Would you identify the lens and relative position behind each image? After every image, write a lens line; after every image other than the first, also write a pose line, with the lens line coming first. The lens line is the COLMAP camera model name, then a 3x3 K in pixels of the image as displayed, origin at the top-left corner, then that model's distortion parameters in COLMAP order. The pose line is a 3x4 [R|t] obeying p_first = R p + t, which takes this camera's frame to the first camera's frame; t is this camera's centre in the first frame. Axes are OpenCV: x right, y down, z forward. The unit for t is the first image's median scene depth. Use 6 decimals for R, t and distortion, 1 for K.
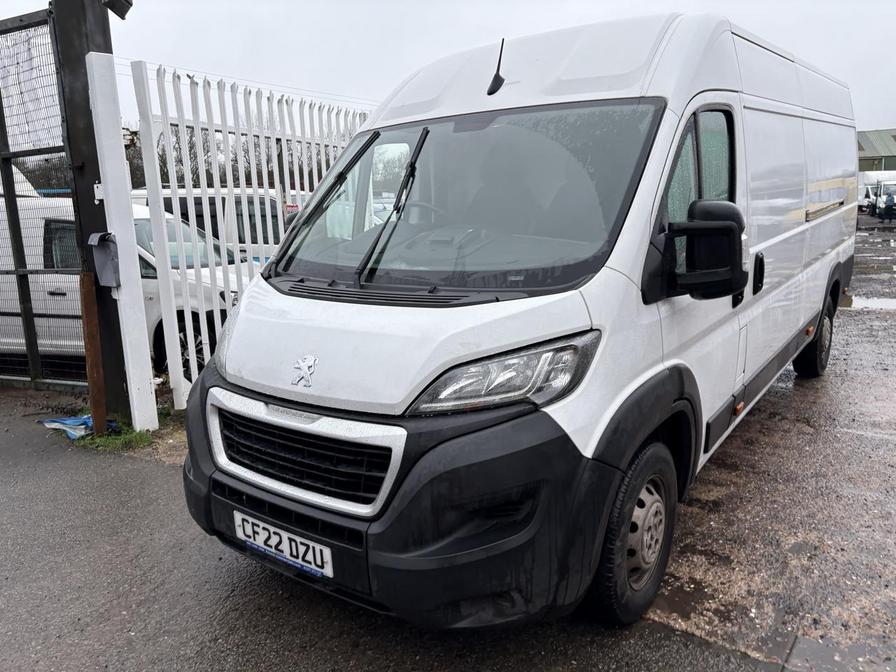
lens RADIAL K [[702.8, 0, 449.3], [0, 702.8, 339.3], [0, 0, 1]] dist [0.033760, 0.004396]
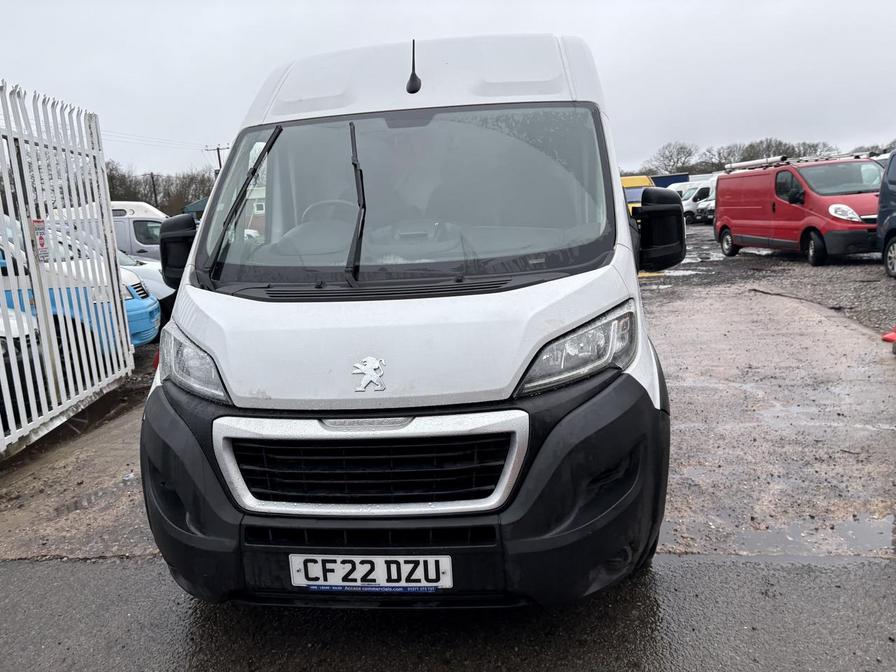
lens RADIAL K [[702.8, 0, 449.7], [0, 702.8, 330.2], [0, 0, 1]] dist [0.033760, 0.004396]
pose [[0.856903, -0.103623, 0.504955, -0.569271], [0.128294, 0.991634, -0.014218, 0.014292], [-0.499258, 0.076966, 0.863028, 0.165284]]
